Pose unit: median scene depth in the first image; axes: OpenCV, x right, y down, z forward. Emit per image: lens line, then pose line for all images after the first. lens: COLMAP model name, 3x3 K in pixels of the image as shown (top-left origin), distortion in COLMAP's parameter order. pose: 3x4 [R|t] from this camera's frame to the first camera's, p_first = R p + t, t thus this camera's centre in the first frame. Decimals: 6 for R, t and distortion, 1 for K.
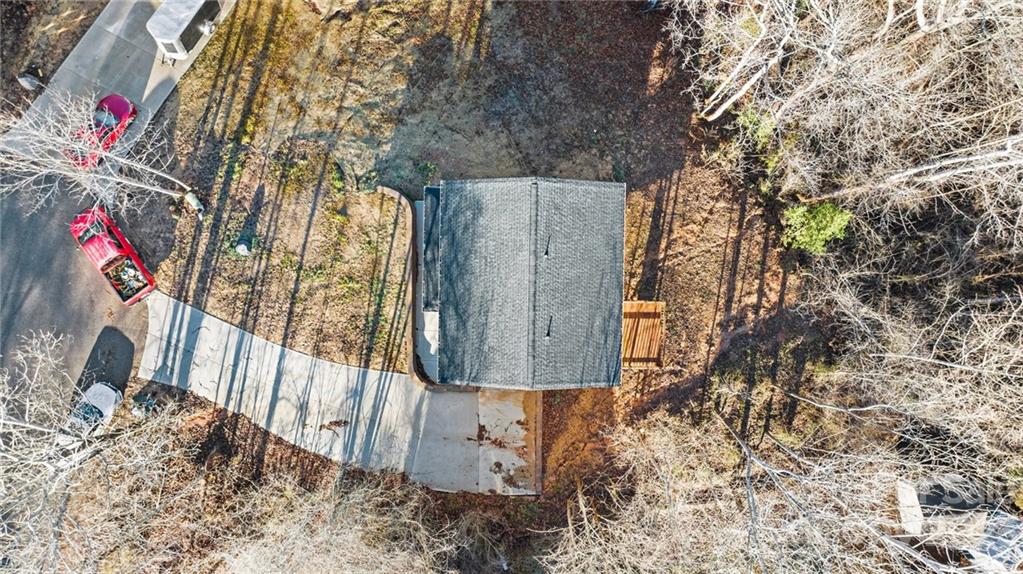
lens RADIAL K [[719.2, 0, 512.9], [0, 719.2, 290.4], [0, 0, 1]] dist [-0.018586, -0.007599]
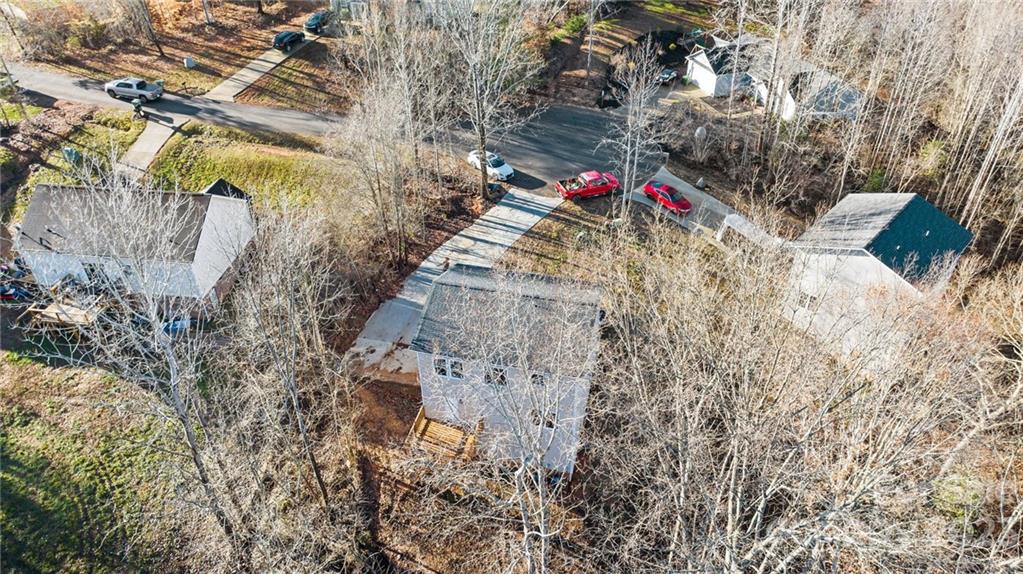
lens RADIAL K [[719.2, 0, 509.8], [0, 719.2, 288.6], [0, 0, 1]] dist [-0.018586, -0.007599]
pose [[-0.229745, 0.573451, -0.786366, 0.857763], [-0.973250, -0.134702, 0.186116, -0.200925], [0.000803, 0.808090, 0.589059, 0.217821]]
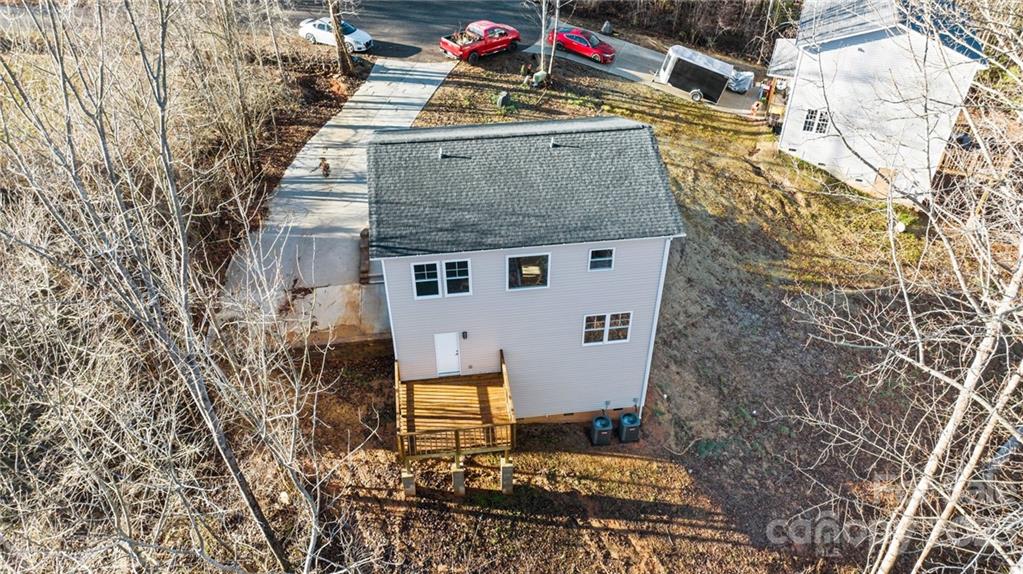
lens RADIAL K [[719.2, 0, 514.6], [0, 719.2, 291.3], [0, 0, 1]] dist [-0.018586, -0.007599]
pose [[0.152776, 0.606611, -0.780181, 0.597997], [-0.988227, 0.087291, -0.125645, 0.079385], [-0.008115, 0.790192, 0.612806, 0.573260]]
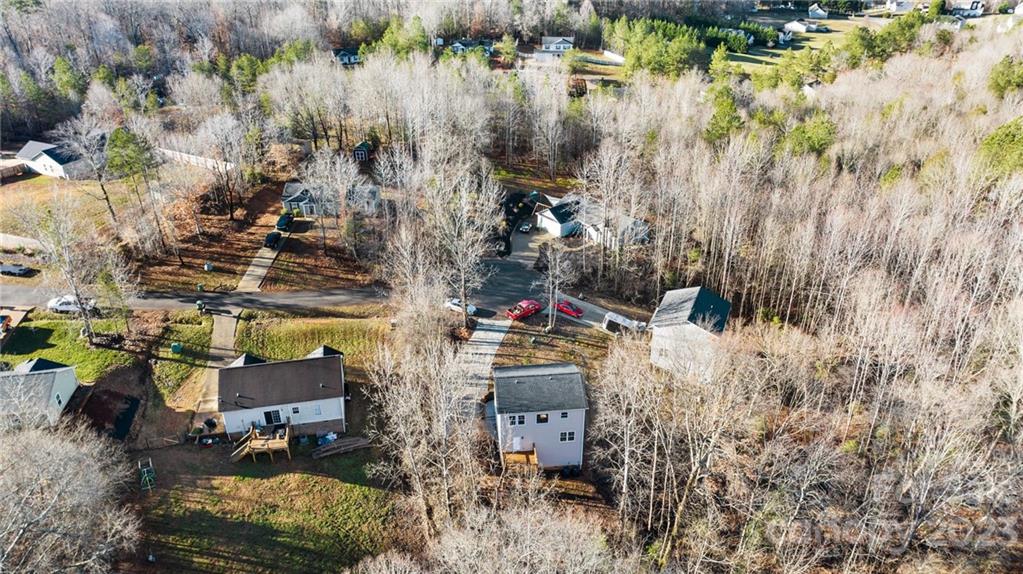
lens RADIAL K [[719.2, 0, 514.2], [0, 719.2, 284.1], [0, 0, 1]] dist [-0.018586, -0.007599]
pose [[0.124170, 0.462667, -0.877794, 1.693217], [-0.992232, 0.051106, -0.113421, 0.276419], [-0.007616, 0.885058, 0.465418, -0.332385]]
